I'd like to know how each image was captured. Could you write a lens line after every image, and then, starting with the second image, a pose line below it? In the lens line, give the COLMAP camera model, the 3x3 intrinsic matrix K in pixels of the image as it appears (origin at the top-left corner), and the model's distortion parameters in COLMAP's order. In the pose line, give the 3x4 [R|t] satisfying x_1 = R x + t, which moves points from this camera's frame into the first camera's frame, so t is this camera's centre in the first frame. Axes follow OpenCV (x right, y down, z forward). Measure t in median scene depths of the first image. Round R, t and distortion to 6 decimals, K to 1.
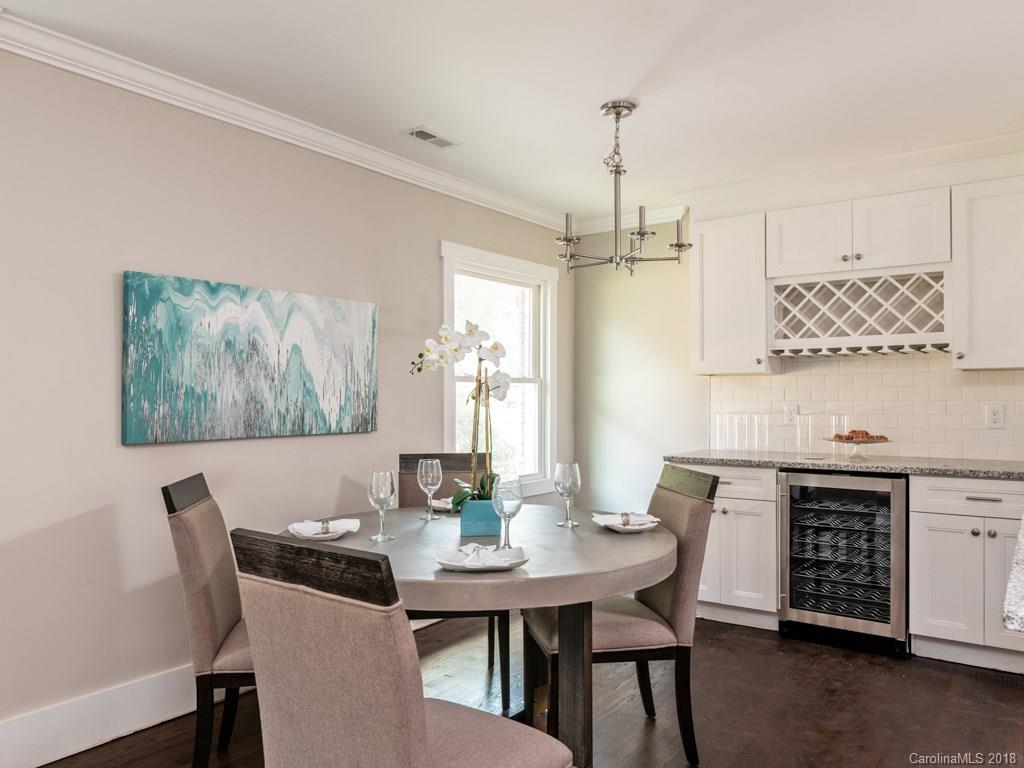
lens RADIAL K [[744.7, 0, 513.1], [0, 744.7, 384.1], [0, 0, 1]] dist [-0.005119, -0.000097]
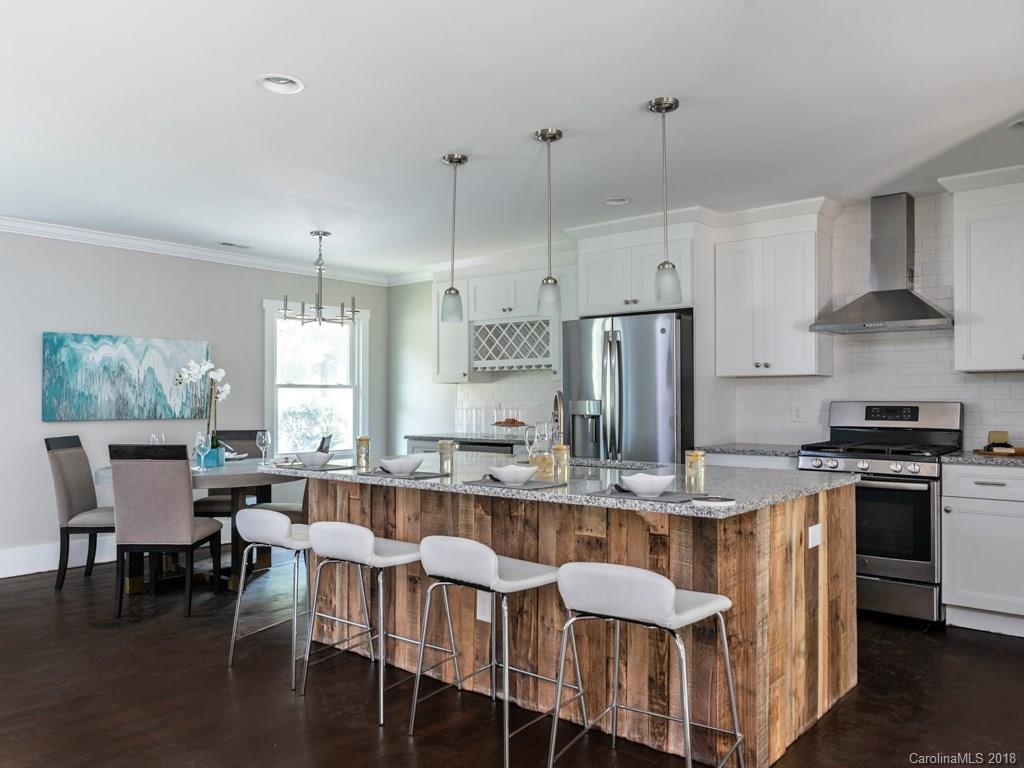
lens RADIAL K [[755.5, 0, 511.1], [0, 755.5, 384.8], [0, 0, 1]] dist [-0.004360, -0.003203]
pose [[0.997247, -0.000383, -0.074144, 0.714988], [0.000208, 0.999997, -0.002365, -0.007592], [0.074145, 0.002343, 0.997245, -0.741176]]
